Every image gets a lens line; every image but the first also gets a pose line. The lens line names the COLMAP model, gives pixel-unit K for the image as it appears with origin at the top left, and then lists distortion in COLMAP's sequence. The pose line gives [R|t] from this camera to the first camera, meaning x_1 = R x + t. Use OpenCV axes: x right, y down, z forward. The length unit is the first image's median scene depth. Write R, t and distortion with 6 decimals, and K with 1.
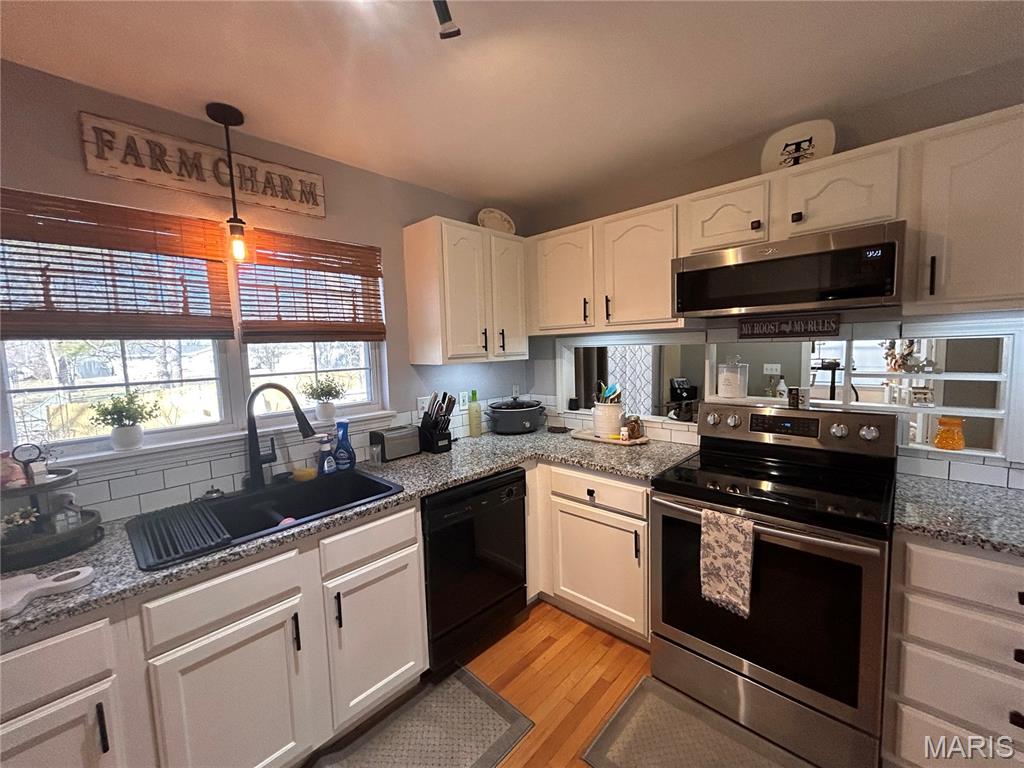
lens RADIAL K [[414.6, 0, 513.2], [0, 414.6, 382.1], [0, 0, 1]] dist [-0.002863, 0.000301]
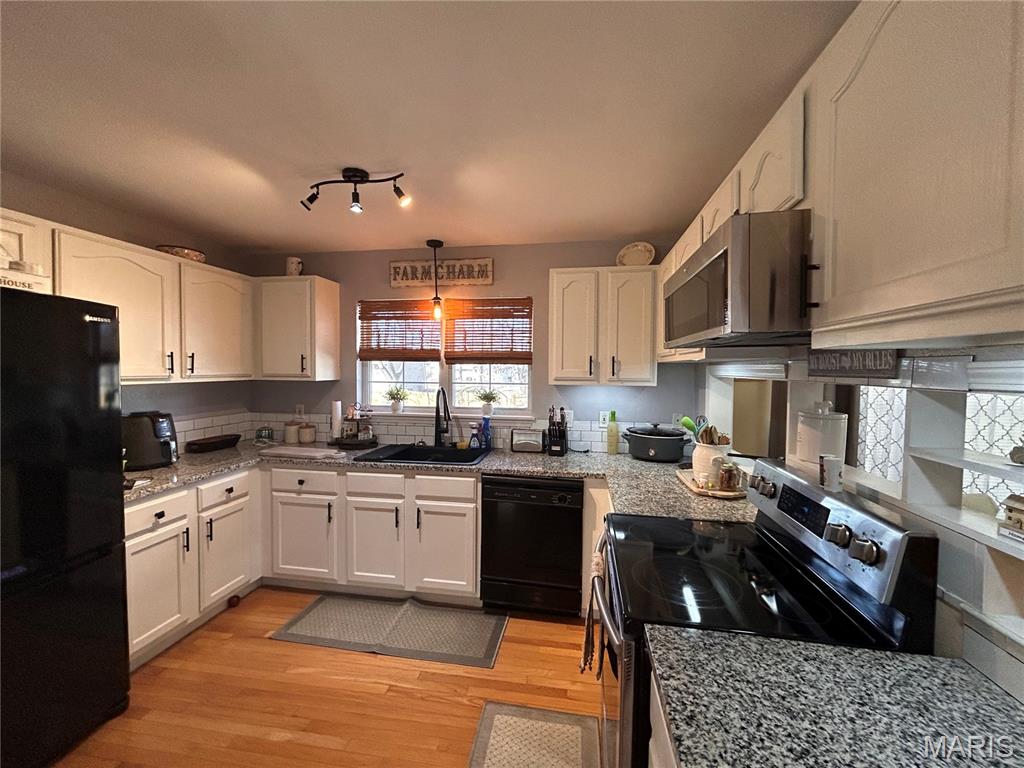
lens RADIAL K [[414.6, 0, 506.8], [0, 414.6, 380.9], [0, 0, 1]] dist [-0.002863, 0.000301]
pose [[0.557409, 0.060406, -0.828038, 0.953387], [-0.096786, 0.995277, 0.007453, -0.060002], [0.824577, 0.075988, 0.560623, 0.224374]]
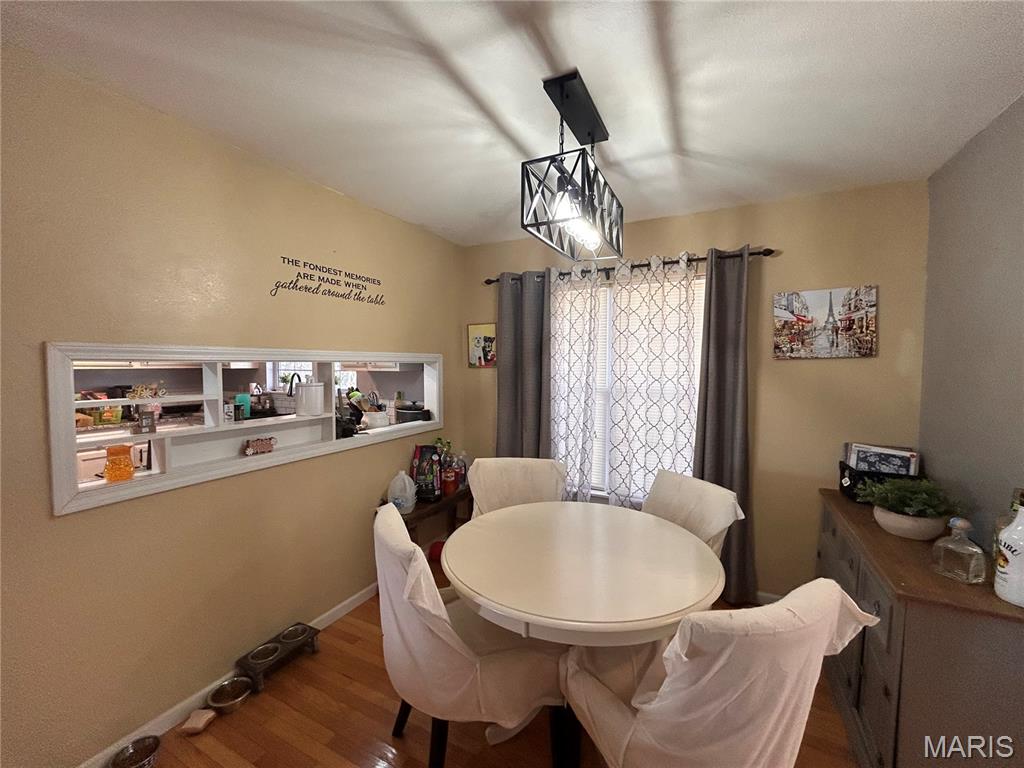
lens RADIAL K [[414.6, 0, 511.3], [0, 414.6, 387.5], [0, 0, 1]] dist [-0.002863, 0.000301]
pose [[0.282605, 0.080177, -0.955880, 1.991493], [-0.095348, 0.993914, 0.055178, -0.156400], [0.954486, 0.075548, 0.288530, 1.389905]]
